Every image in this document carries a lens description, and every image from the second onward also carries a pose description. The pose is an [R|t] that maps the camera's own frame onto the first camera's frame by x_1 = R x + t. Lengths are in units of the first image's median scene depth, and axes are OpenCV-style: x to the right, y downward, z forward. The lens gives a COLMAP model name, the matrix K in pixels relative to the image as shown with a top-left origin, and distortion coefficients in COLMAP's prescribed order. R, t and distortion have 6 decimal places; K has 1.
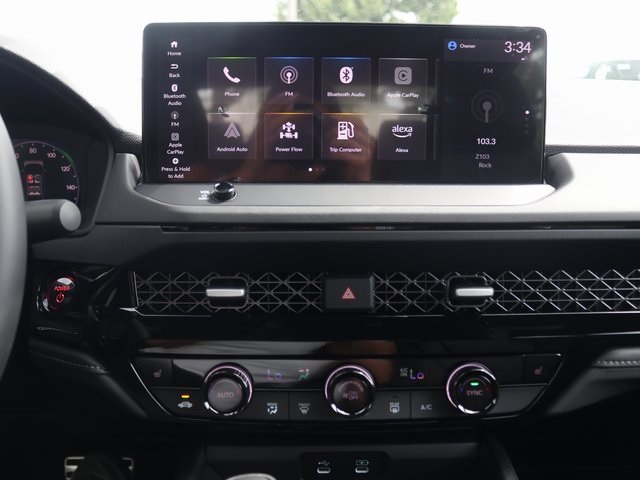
lens RADIAL K [[635.5, 0, 308.1], [0, 635.5, 238.1], [0, 0, 1]] dist [-0.124087, 0.000000]
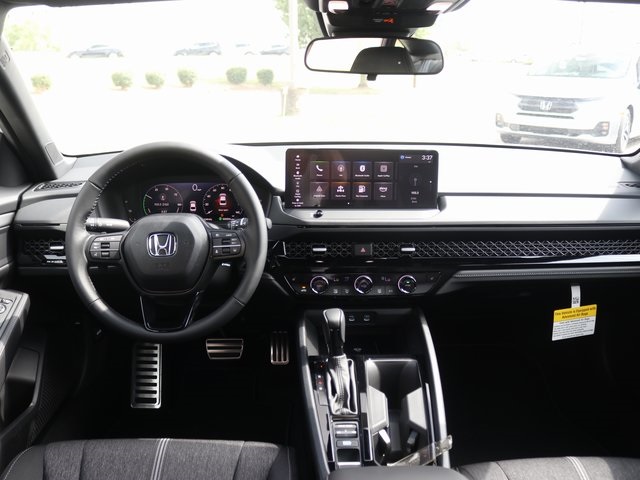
lens RADIAL K [[541.5, 0, 303.5], [0, 541.5, 245.5], [0, 0, 1]] dist [-0.126306, 0.027453]
pose [[0.999943, -0.000446, -0.010692, -0.167934], [0.001310, 0.996724, 0.080873, -0.120952], [0.010621, -0.080883, 0.996667, -1.330070]]
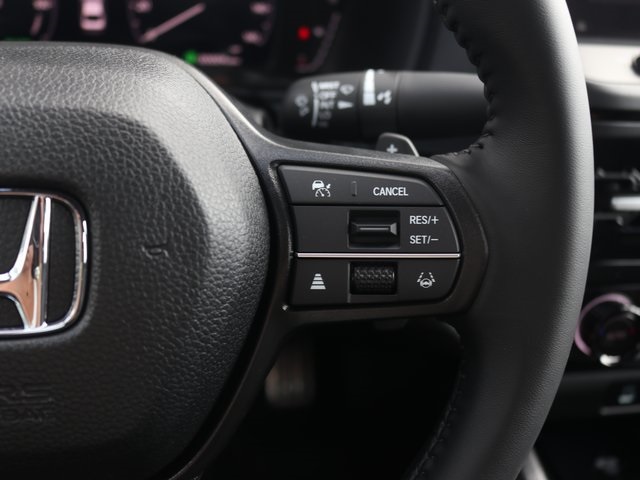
lens RADIAL K [[742.6, 0, 322.1], [0, 742.6, 236.6], [0, 0, 1]] dist [-0.101508, 0.000000]
pose [[0.981088, 0.008635, 0.193371, -0.610832], [-0.069248, 0.948544, 0.308979, -0.114746], [-0.180752, -0.316526, 0.931203, 0.249608]]
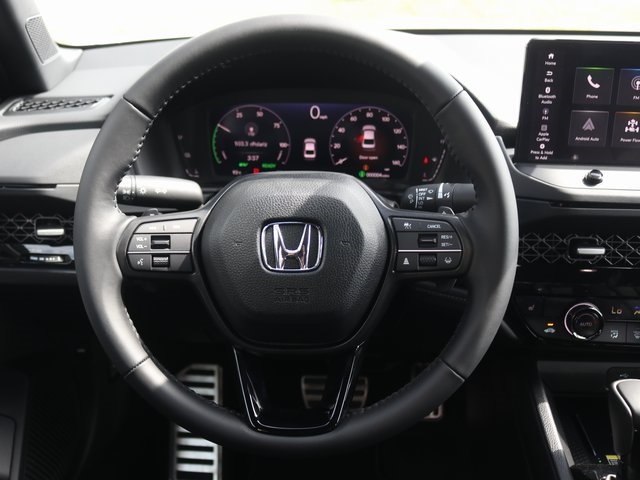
lens RADIAL K [[742.6, 0, 322.2], [0, 742.6, 241.3], [0, 0, 1]] dist [-0.101508, 0.000000]
pose [[0.997456, 0.027277, -0.065852, -0.579434], [-0.016327, 0.986752, 0.161415, -0.172590], [0.069383, -0.159930, 0.984687, -0.567776]]
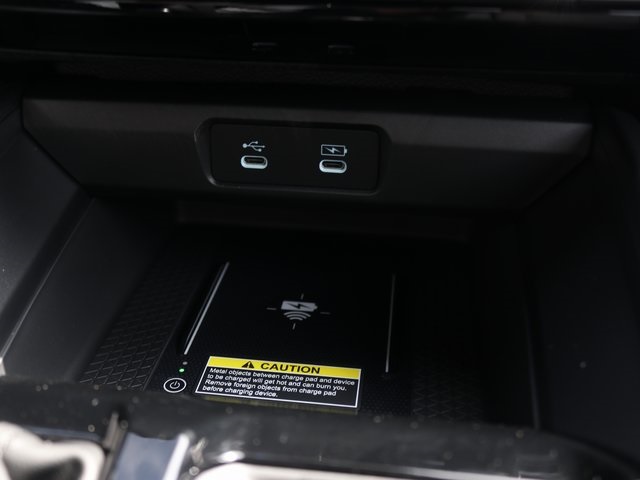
lens RADIAL K [[742.6, 0, 320.4], [0, 742.6, 240.9], [0, 0, 1]] dist [-0.101508, 0.000000]
pose [[0.991476, 0.078193, -0.104221, 0.159367], [-0.044654, 0.955380, 0.291984, 0.296271], [0.122402, -0.284841, 0.950728, 0.505003]]
